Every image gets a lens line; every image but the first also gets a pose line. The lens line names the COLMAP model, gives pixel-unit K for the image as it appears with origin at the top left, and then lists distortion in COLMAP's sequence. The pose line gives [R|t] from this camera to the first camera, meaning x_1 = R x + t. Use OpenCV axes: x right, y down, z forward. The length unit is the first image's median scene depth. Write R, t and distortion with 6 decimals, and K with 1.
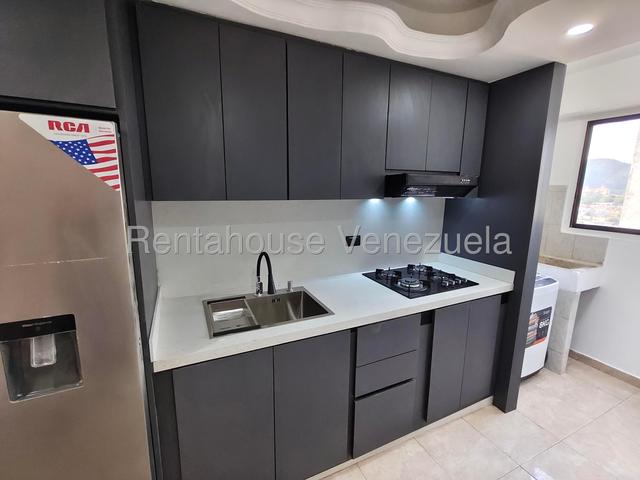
lens RADIAL K [[298.4, 0, 323.6], [0, 298.4, 242.0], [0, 0, 1]] dist [-0.000708, 0.000169]
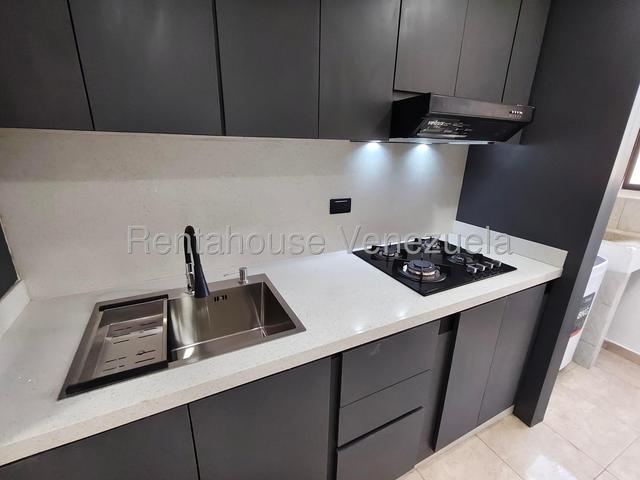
lens RADIAL K [[293.3, 0, 321.7], [0, 293.3, 239.5], [0, 0, 1]] dist [0.001731, 0.001428]
pose [[0.999695, 0.003474, 0.024464, 0.042846], [-0.006566, 0.991820, 0.127476, -0.014246], [-0.023821, -0.127598, 0.991540, 0.339896]]
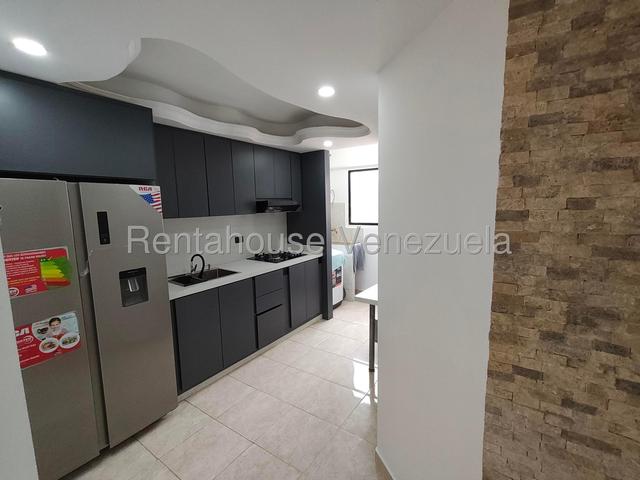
lens RADIAL K [[293.3, 0, 321.7], [0, 293.3, 239.5], [0, 0, 1]] dist [0.001731, 0.001428]
pose [[0.866564, -0.091297, 0.490643, -0.349412], [0.124043, 0.991675, -0.034555, 0.125418], [-0.483404, 0.090804, 0.870675, -0.760345]]
